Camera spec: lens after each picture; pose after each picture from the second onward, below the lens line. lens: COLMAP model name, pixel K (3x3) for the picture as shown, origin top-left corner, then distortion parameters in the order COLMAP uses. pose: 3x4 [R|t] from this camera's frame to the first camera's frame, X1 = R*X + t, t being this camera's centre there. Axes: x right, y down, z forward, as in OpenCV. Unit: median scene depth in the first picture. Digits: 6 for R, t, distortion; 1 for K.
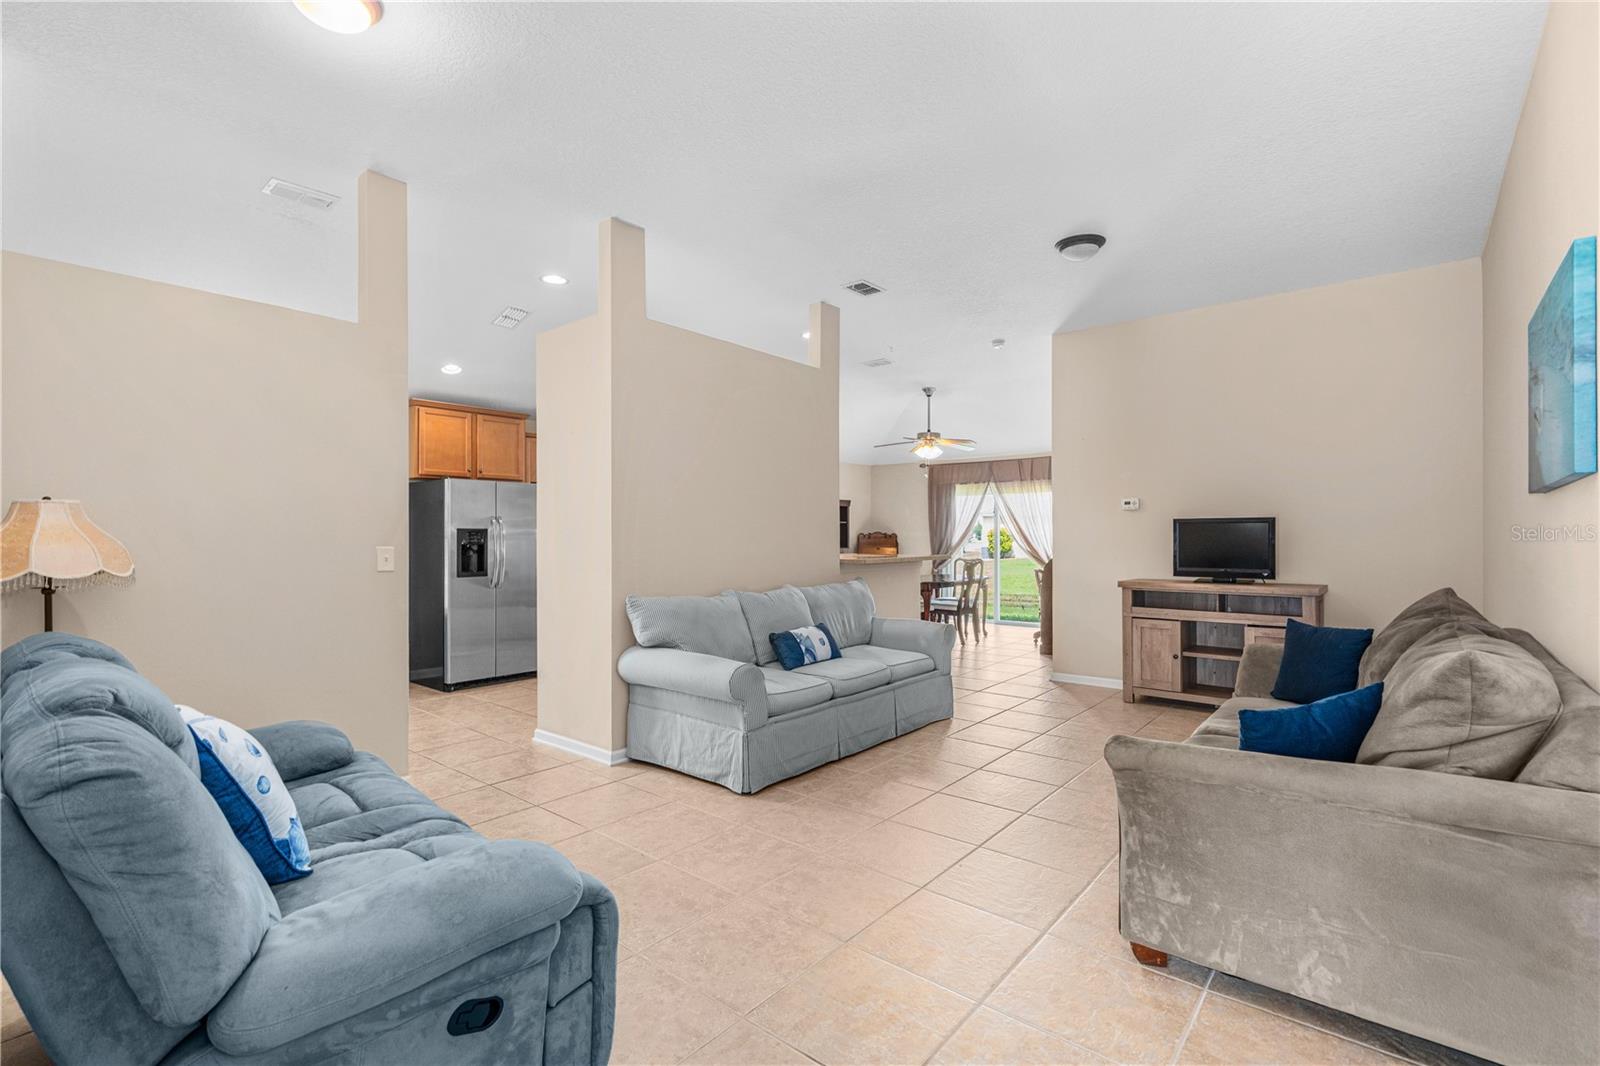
lens RADIAL K [[724.8, 0, 797.6], [0, 724.8, 547.7], [0, 0, 1]] dist [-0.004255, -0.000519]
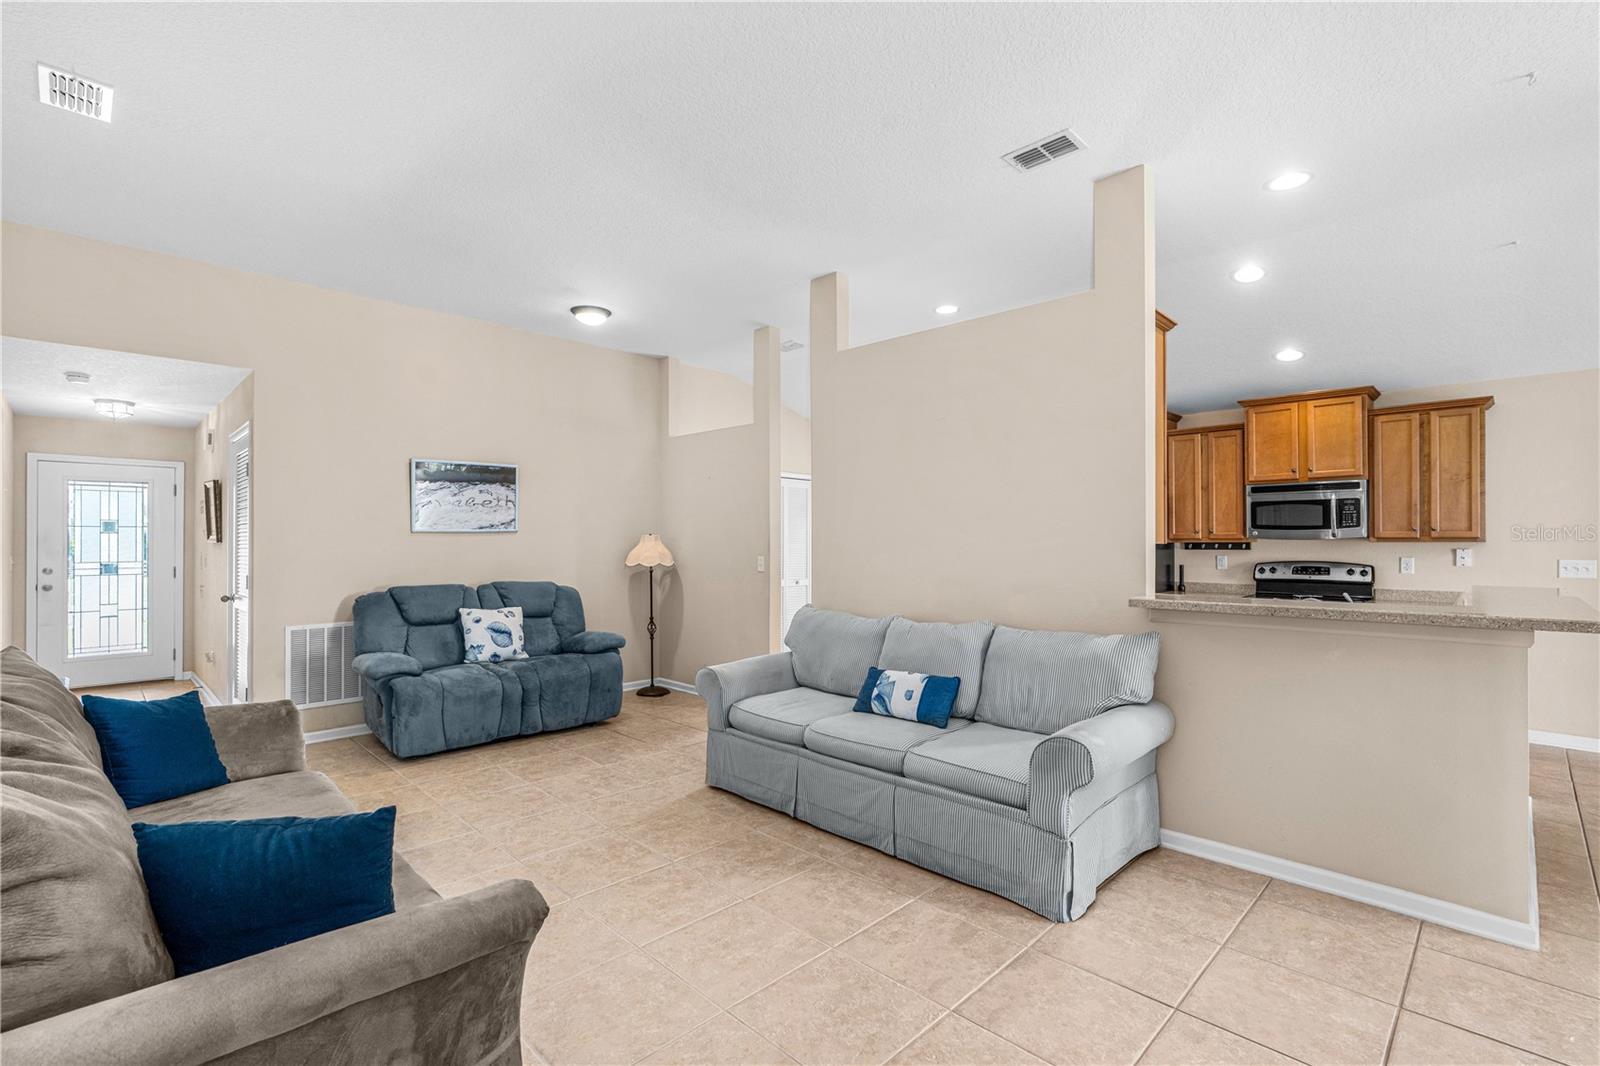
lens RADIAL K [[709.7, 0, 787.5], [0, 709.7, 545.8], [0, 0, 1]] dist [-0.000591, -0.000001]
pose [[-0.080756, 0.001415, -0.996733, 0.773195], [-0.015379, 0.999878, 0.002665, -0.026364], [0.996615, 0.015544, -0.080724, 0.916876]]
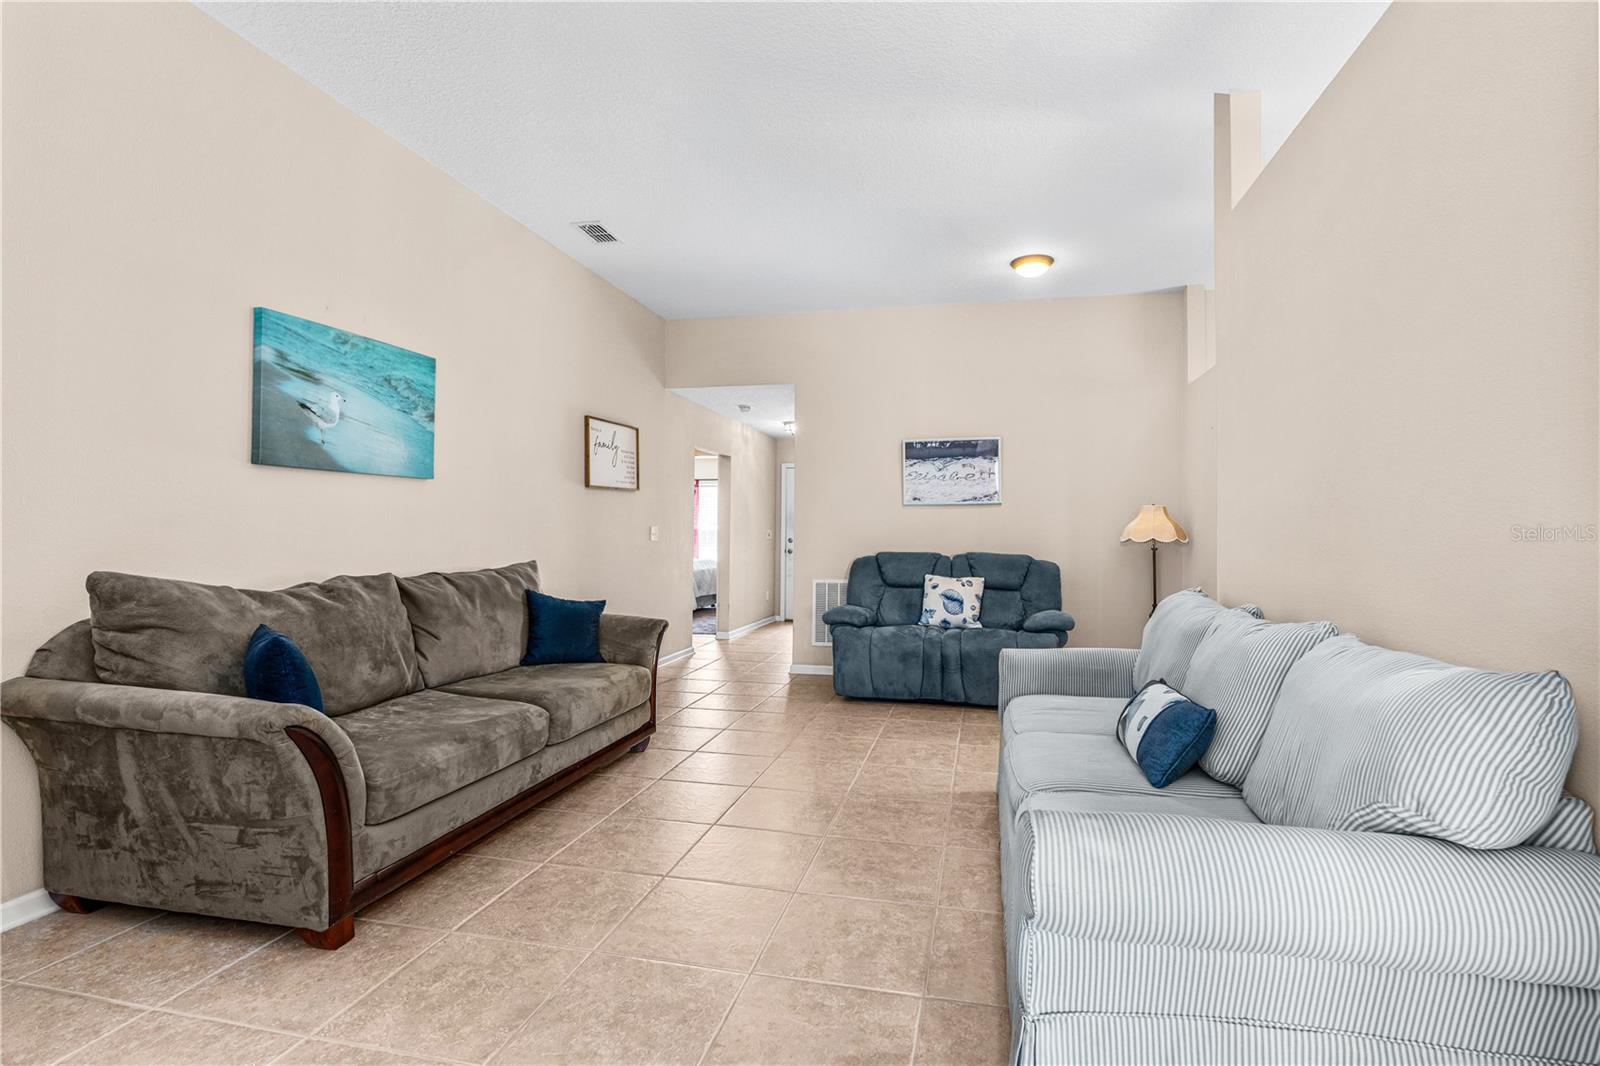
lens RADIAL K [[713.5, 0, 837.8], [0, 713.5, 536.8], [0, 0, 1]] dist [0.000724, -0.000028]
pose [[-0.869416, -0.005038, -0.494055, 0.434336], [-0.015073, 0.999753, 0.016330, 0.001102], [0.493851, 0.021644, -0.869277, 1.283438]]
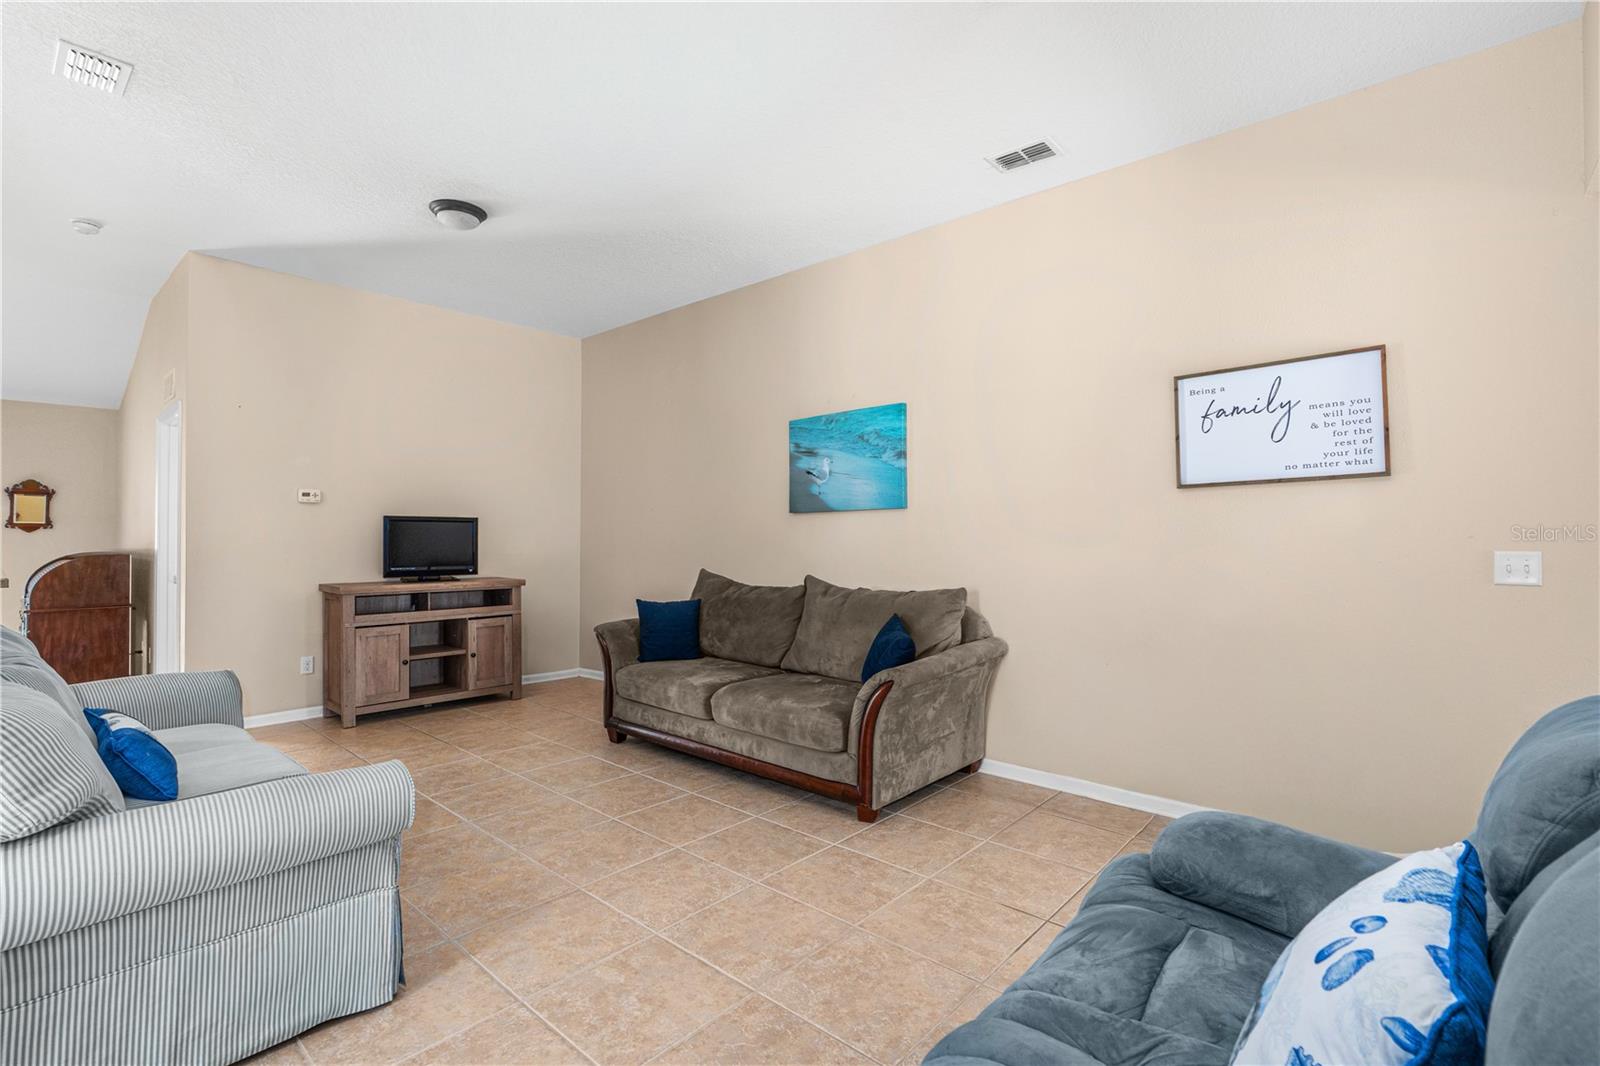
lens RADIAL K [[750.6, 0, 800.0], [0, 750.6, 533.0], [0, 0, 1]] dist [-0.001260, 0.000175]
pose [[0.012675, 0.002836, 0.999916, -0.493807], [0.011697, 0.999927, -0.002984, -0.010028], [-0.999851, 0.011734, 0.012641, 0.513287]]
